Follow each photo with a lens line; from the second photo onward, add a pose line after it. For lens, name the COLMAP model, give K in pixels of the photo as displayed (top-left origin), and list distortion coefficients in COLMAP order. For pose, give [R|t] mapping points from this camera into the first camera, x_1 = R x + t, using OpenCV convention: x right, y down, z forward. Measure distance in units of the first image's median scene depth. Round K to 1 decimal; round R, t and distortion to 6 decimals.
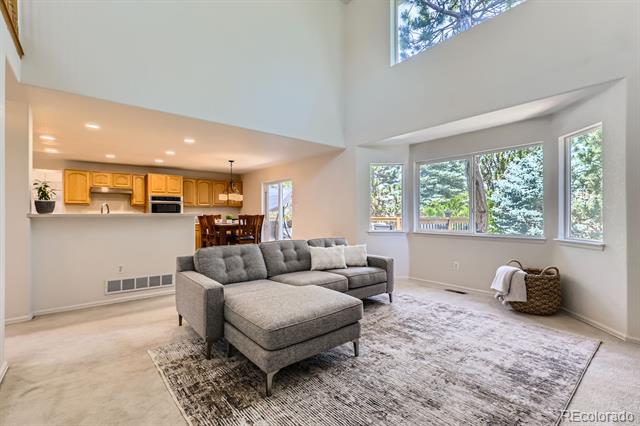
lens RADIAL K [[289.1, 0, 322.0], [0, 289.1, 212.0], [0, 0, 1]] dist [0.002367, 0.000066]
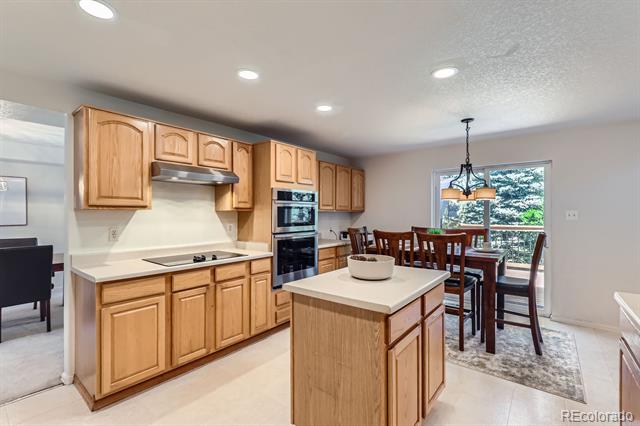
lens RADIAL K [[289.1, 0, 319.6], [0, 289.1, 213.2], [0, 0, 1]] dist [0.002367, 0.000066]
pose [[0.980205, -0.000681, 0.197983, -0.856863], [0.000734, 1.000000, -0.000192, -0.026592], [-0.197983, 0.000334, 0.980205, 0.758873]]
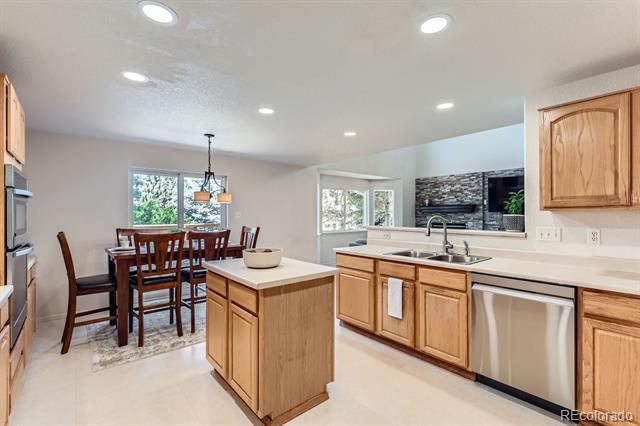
lens RADIAL K [[289.1, 0, 320.6], [0, 289.1, 214.3], [0, 0, 1]] dist [0.002367, 0.000066]
pose [[-0.015801, 0.003667, 0.999868, -1.173341], [-0.007693, 0.999963, -0.003789, -0.022961], [-0.999846, -0.007752, -0.015772, 1.037674]]
